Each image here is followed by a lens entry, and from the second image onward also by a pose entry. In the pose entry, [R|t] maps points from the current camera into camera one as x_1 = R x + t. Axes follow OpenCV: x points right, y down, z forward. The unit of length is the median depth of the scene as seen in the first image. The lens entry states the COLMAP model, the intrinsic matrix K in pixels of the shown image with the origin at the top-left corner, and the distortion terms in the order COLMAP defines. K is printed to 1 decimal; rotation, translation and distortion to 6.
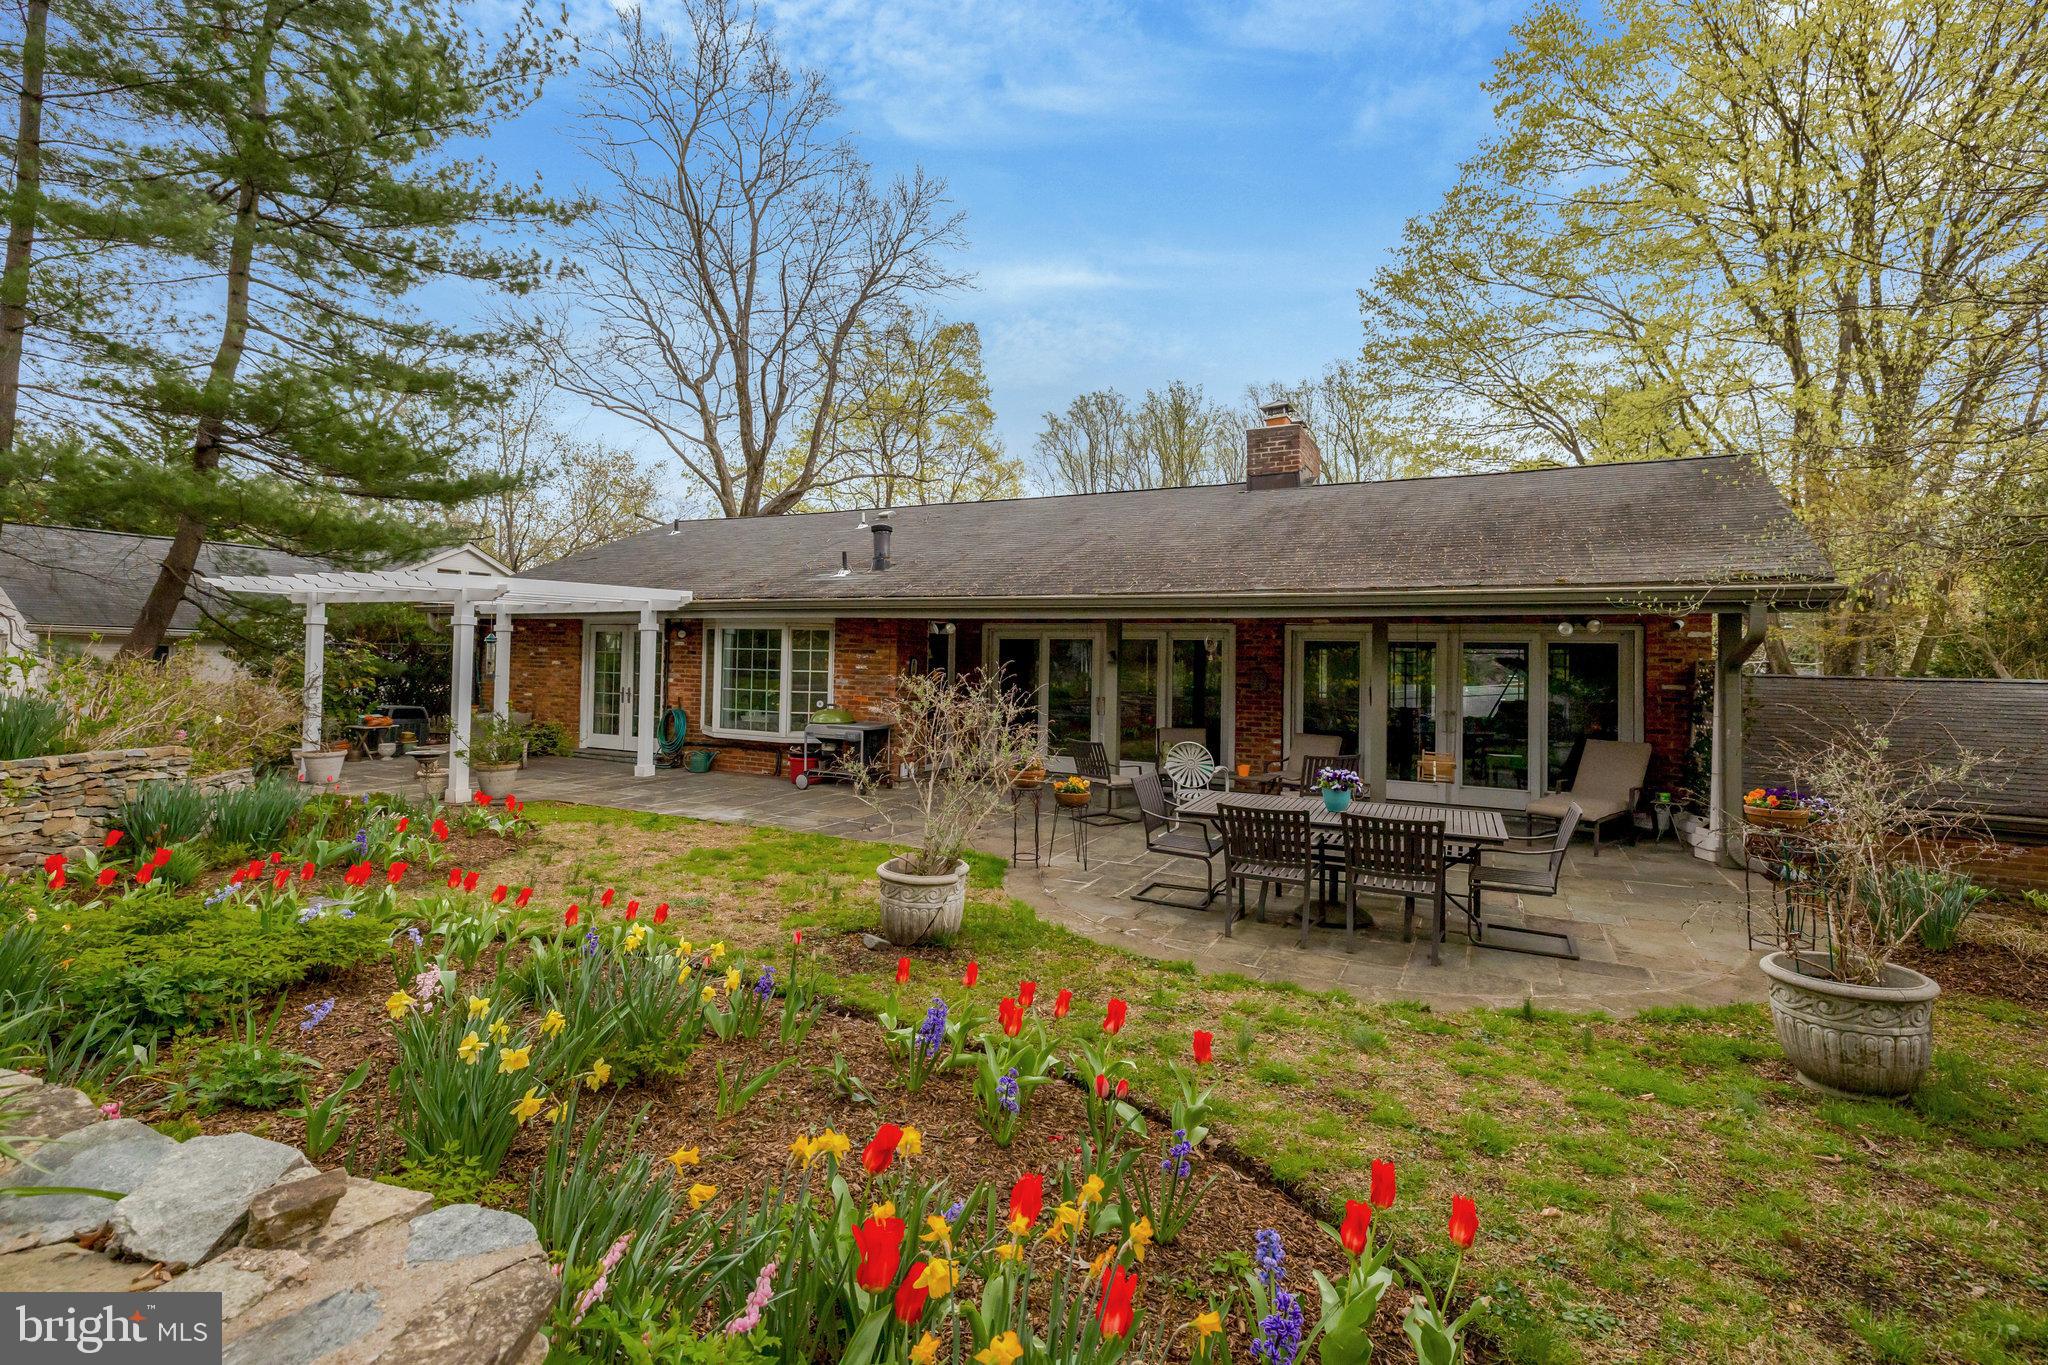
lens RADIAL K [[900.2, 0, 1011.2], [0, 900.2, 666.5], [0, 0, 1]] dist [-0.000161, -0.000450]
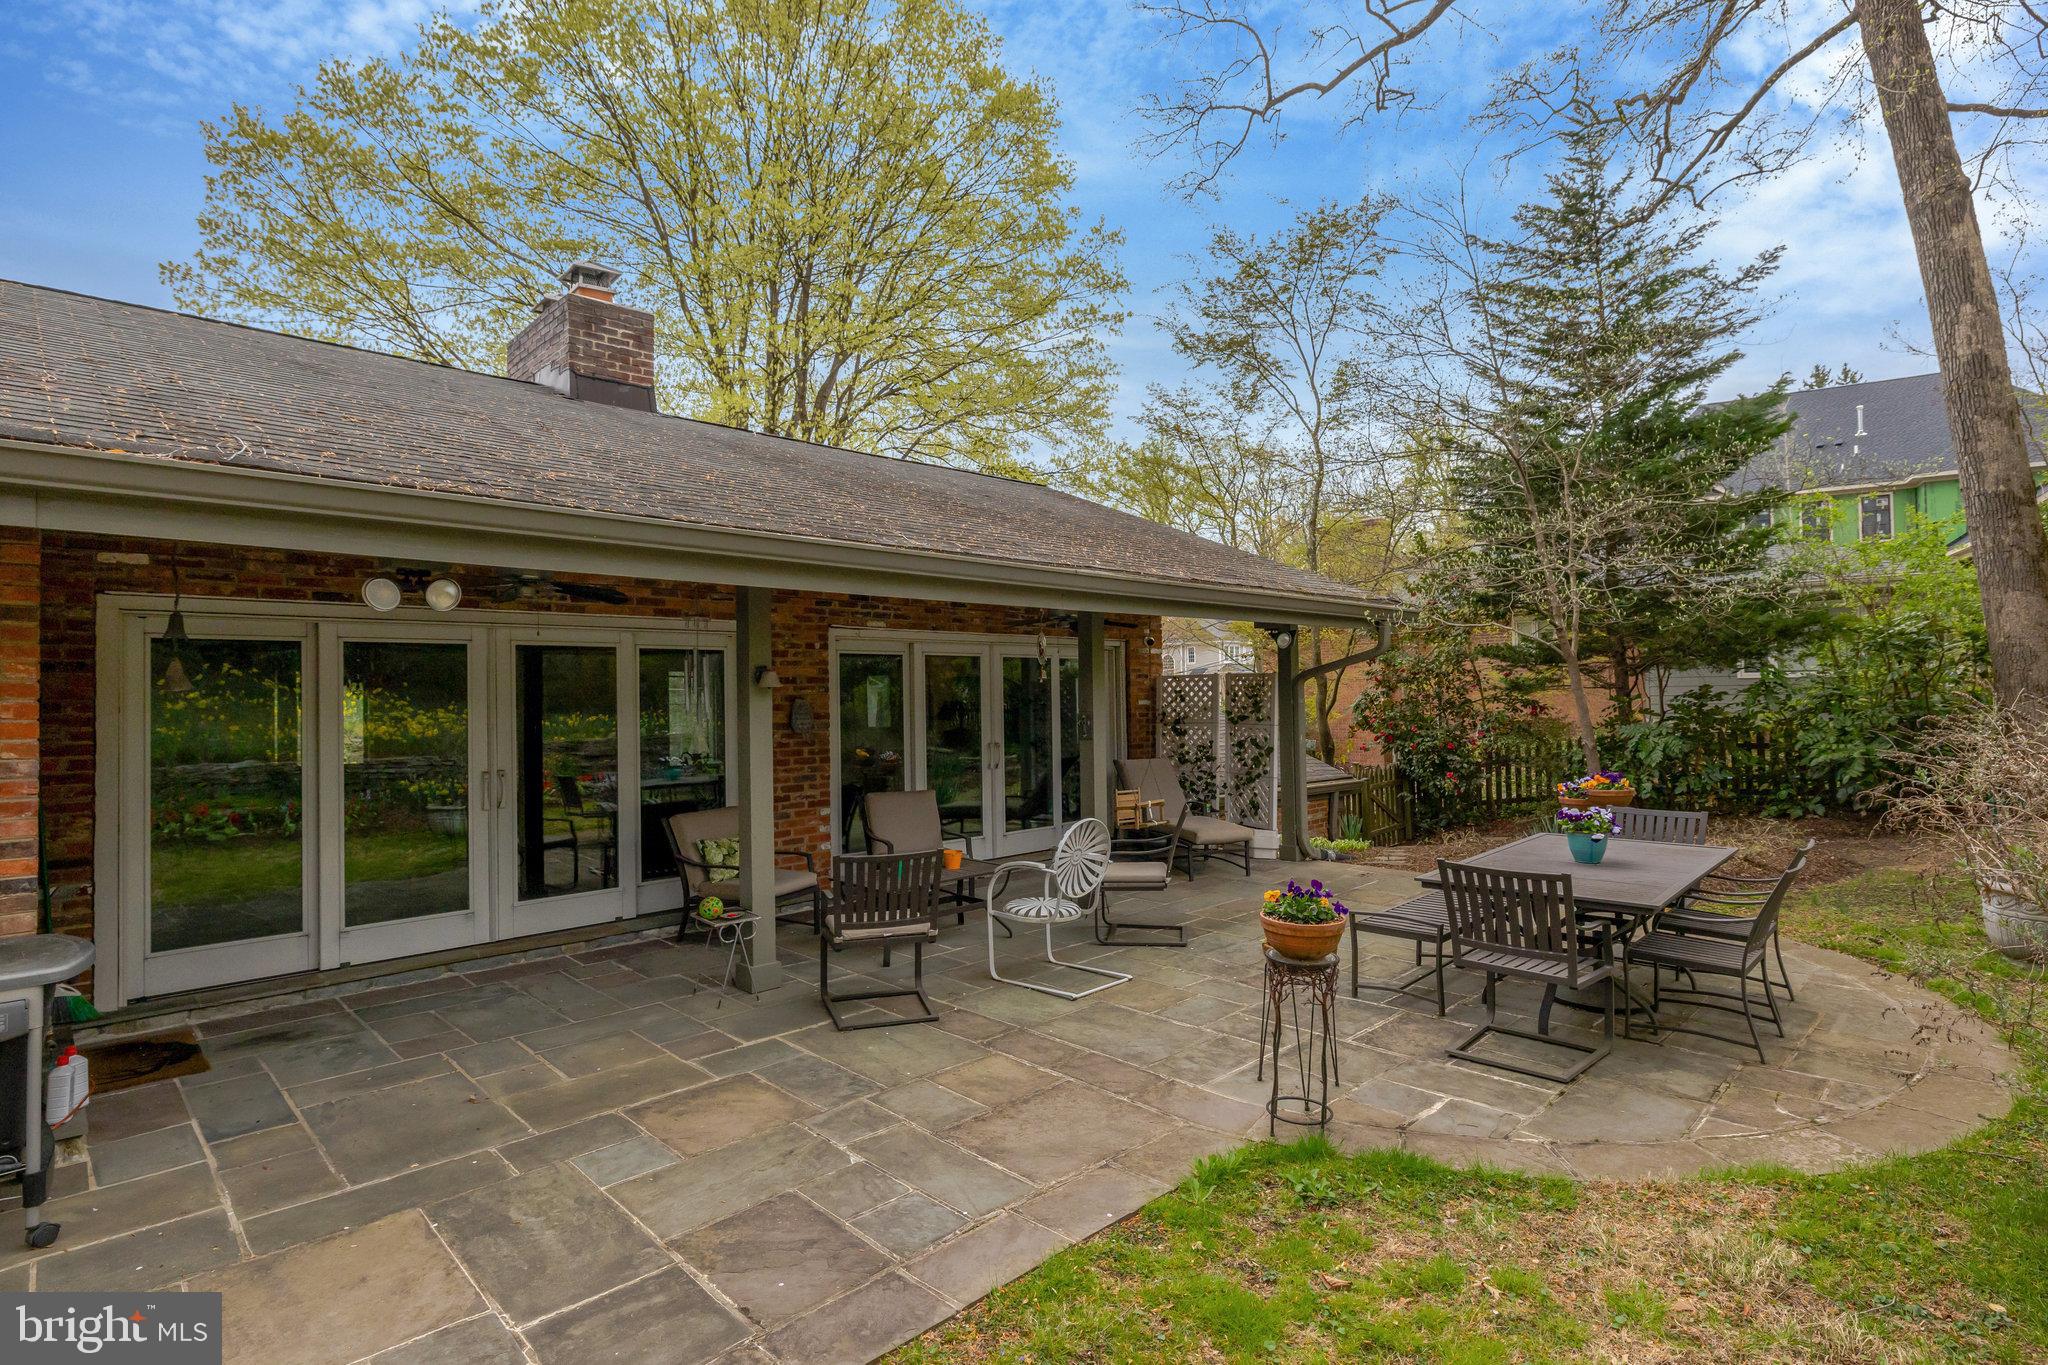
lens RADIAL K [[993.3, 0, 1024.0], [0, 993.3, 682.5], [0, 0, 1]] dist [-0.015977, 0.000904]
pose [[0.297820, -0.012458, 0.954541, -0.332397], [0.019539, 0.999785, 0.006952, -0.010138], [-0.954422, 0.016580, 0.297999, 0.652983]]
